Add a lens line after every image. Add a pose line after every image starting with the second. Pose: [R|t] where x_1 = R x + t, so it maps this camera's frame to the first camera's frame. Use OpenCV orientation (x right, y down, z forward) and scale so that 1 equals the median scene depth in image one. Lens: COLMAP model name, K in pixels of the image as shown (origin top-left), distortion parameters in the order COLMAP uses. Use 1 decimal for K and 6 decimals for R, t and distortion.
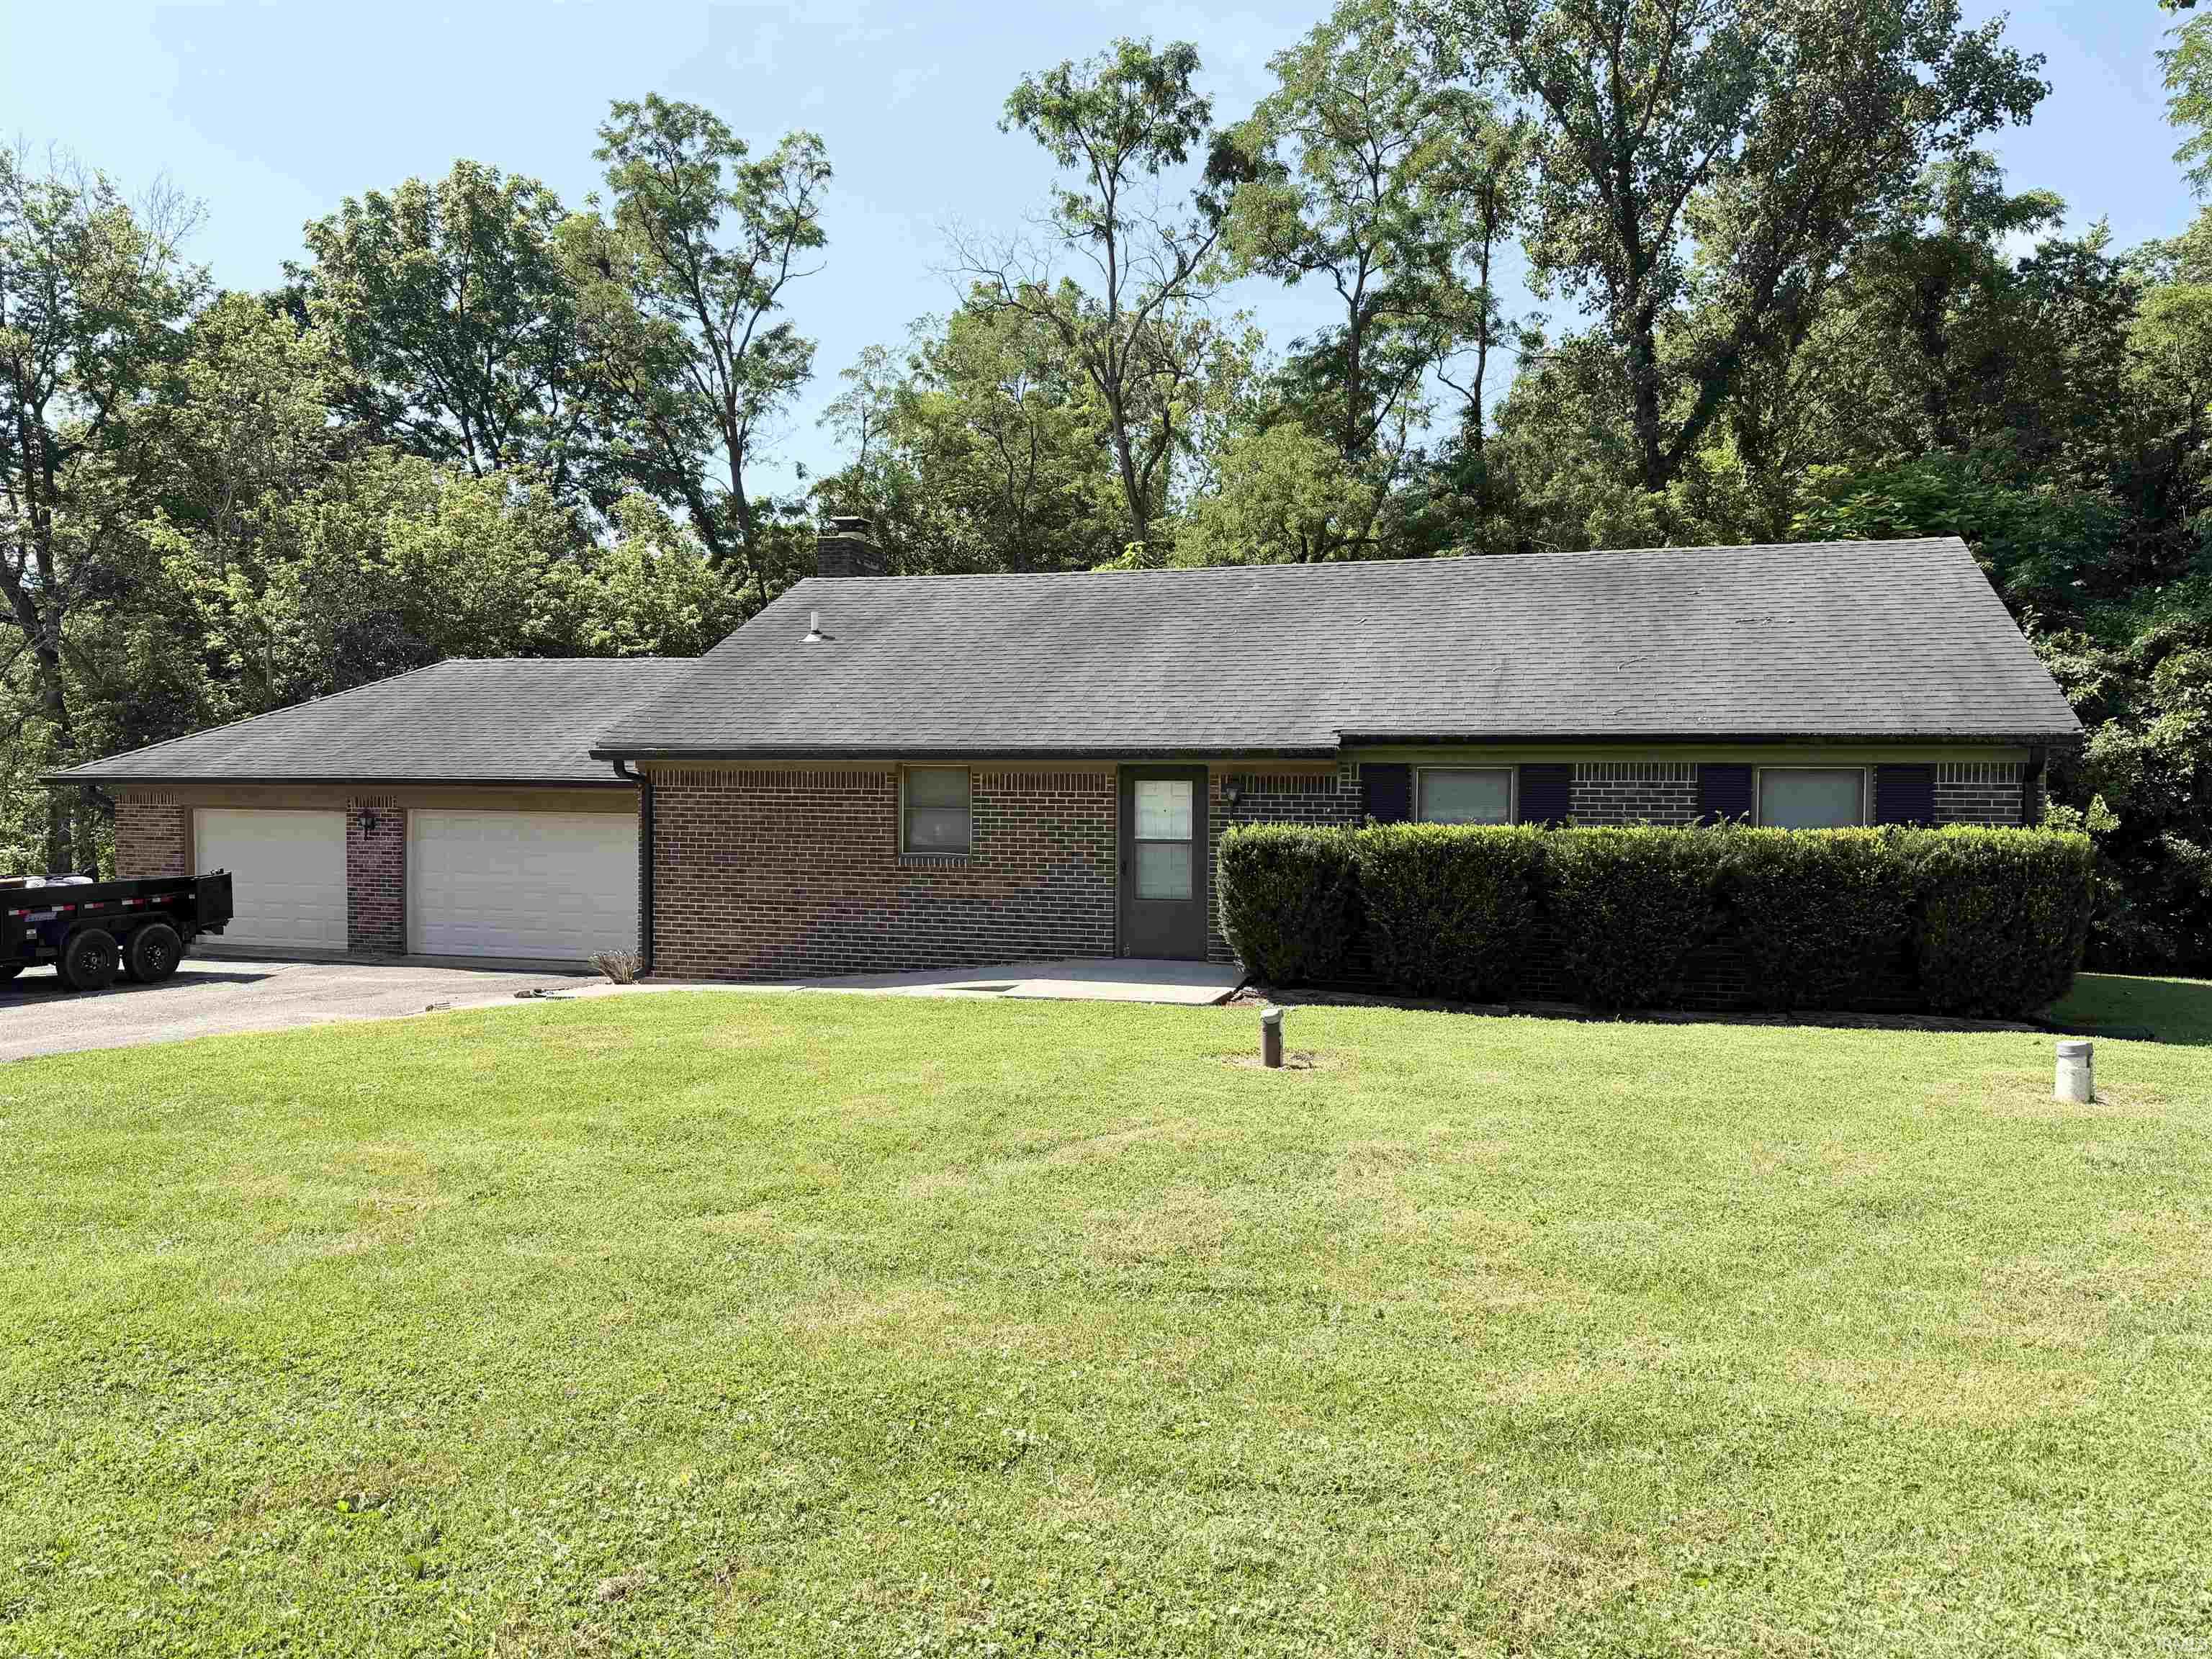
lens RADIAL K [[1543.4, 0, 1106.0], [0, 1543.4, 829.5], [0, 0, 1]] dist [0.227142, -0.002399]
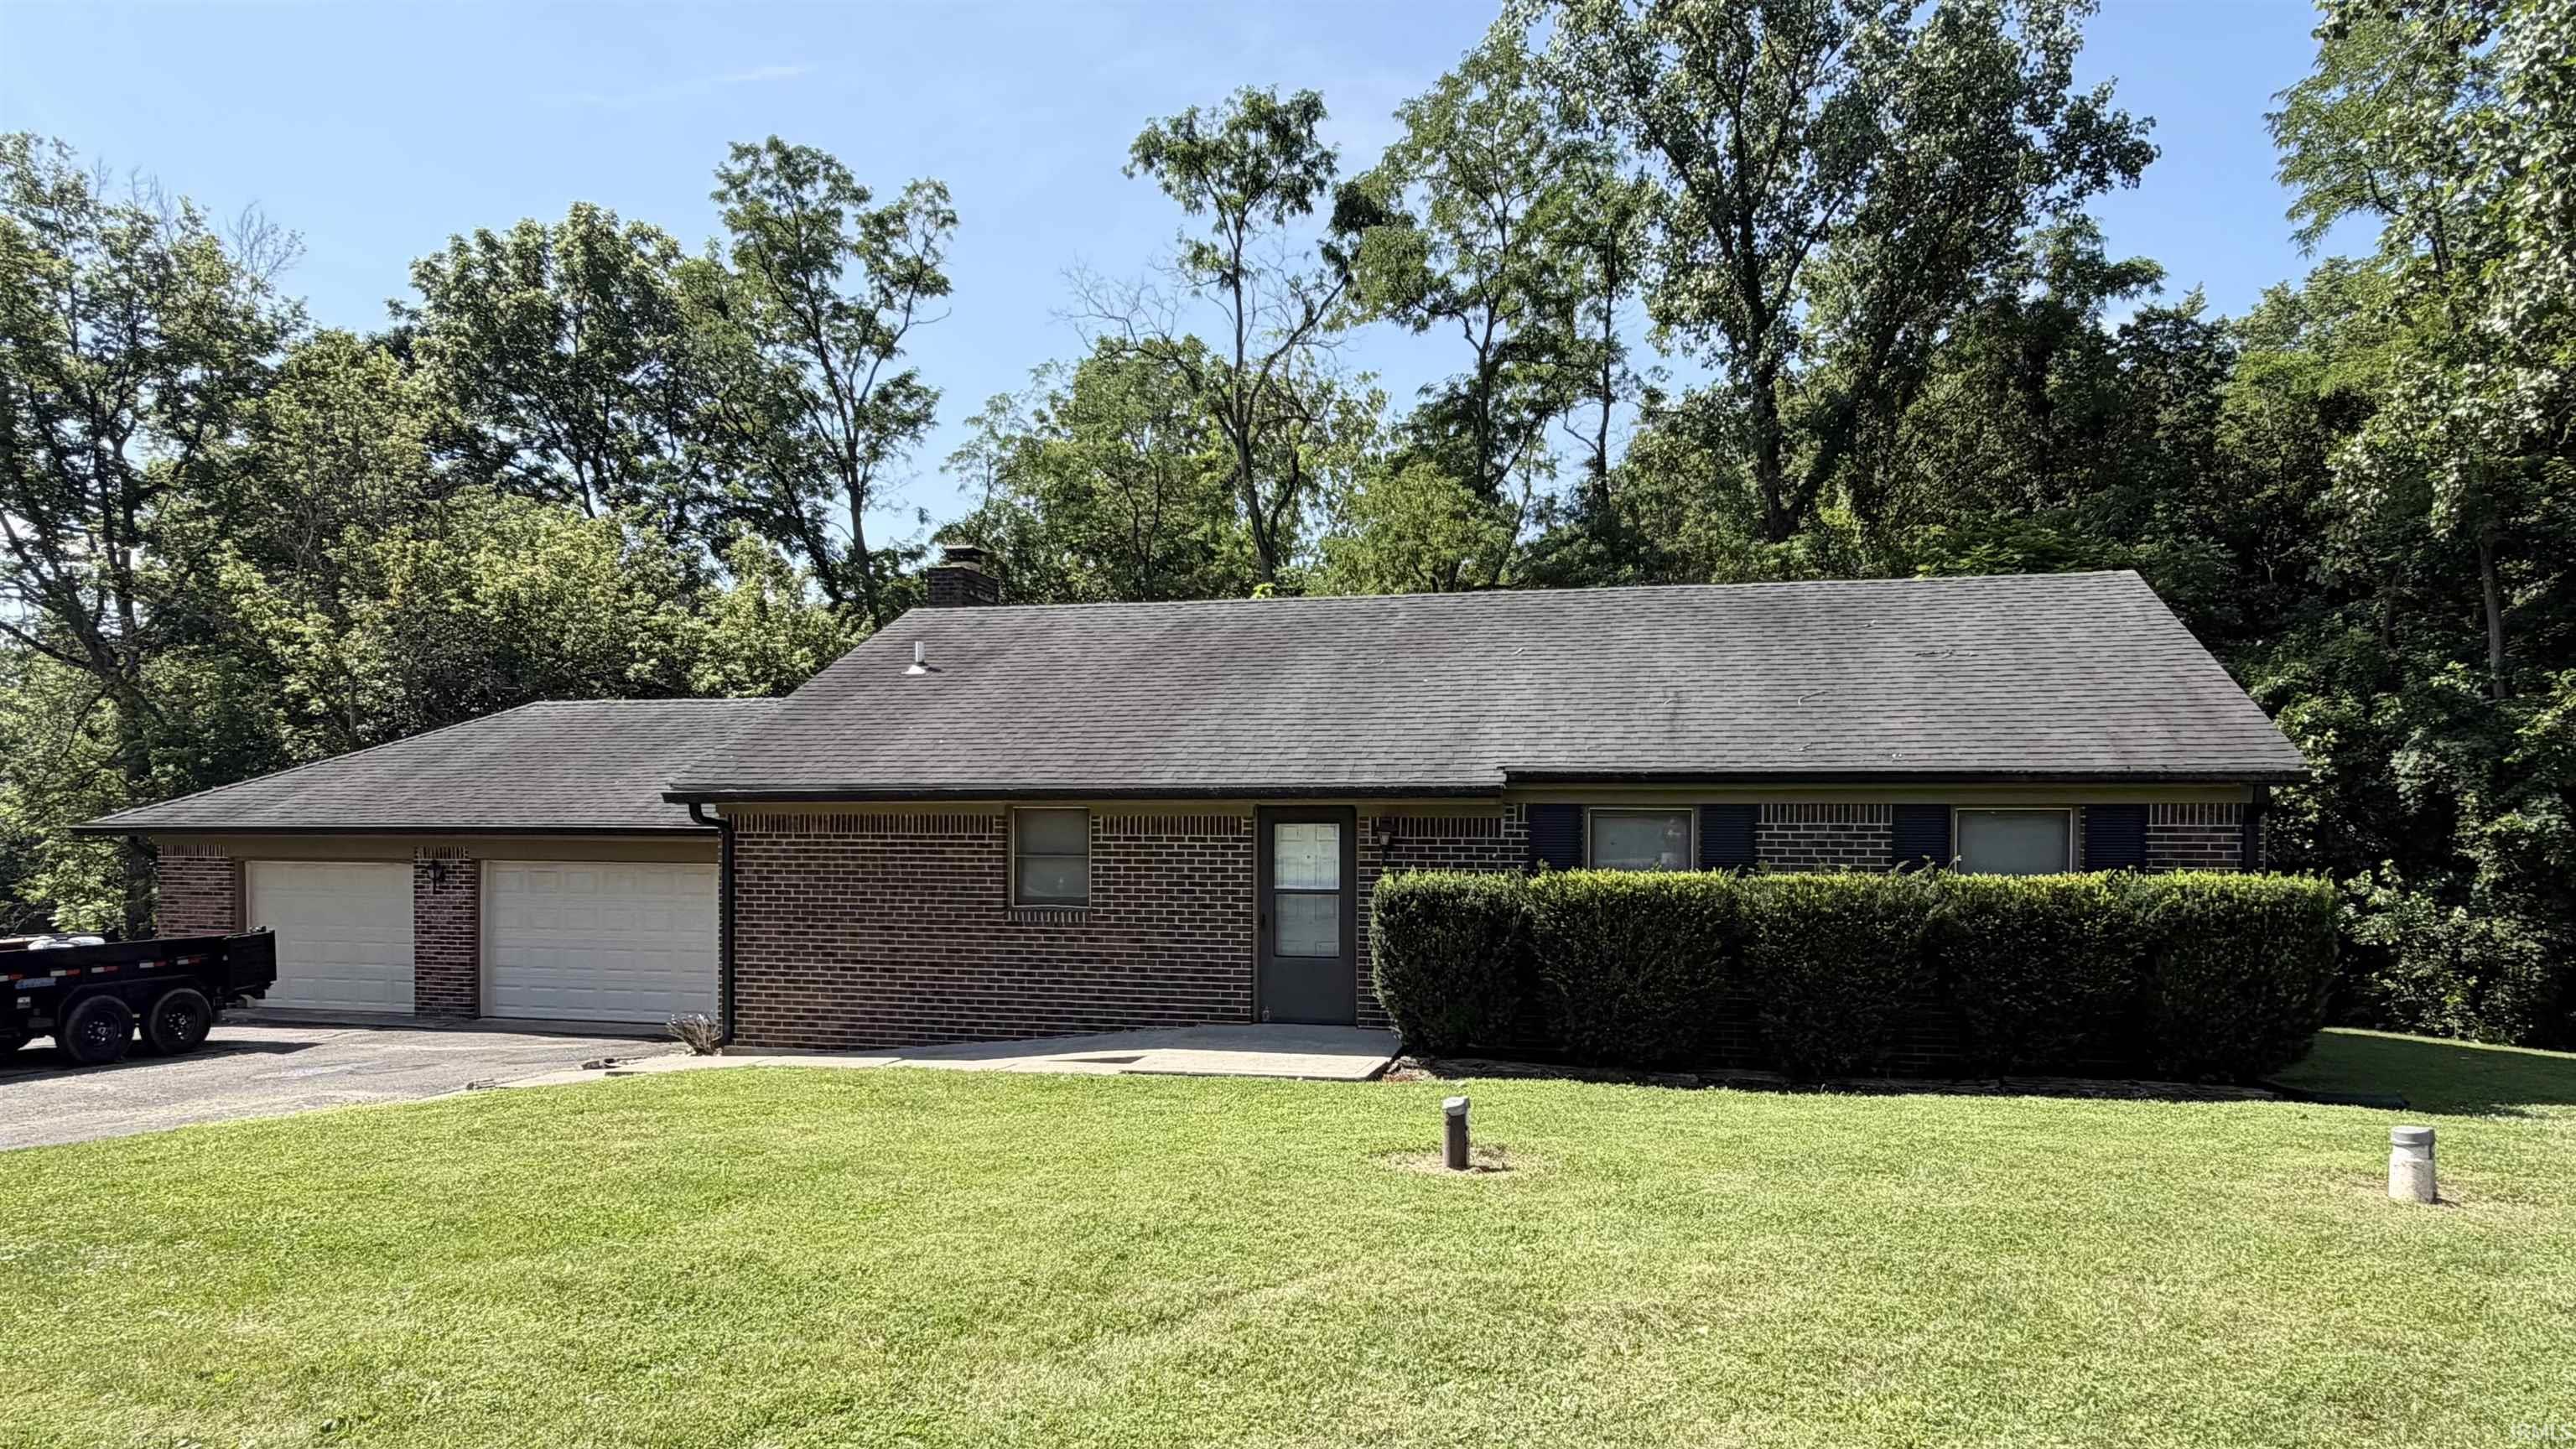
lens RADIAL K [[1355.3, 0, 1283.5], [0, 1355.3, 852.8], [0, 0, 1]] dist [0.077302, 0.001110]
pose [[0.998998, -0.002645, 0.044666, -0.008713], [0.003570, 0.999780, -0.020647, 0.001065], [-0.044602, 0.020786, 0.998789, 0.164844]]
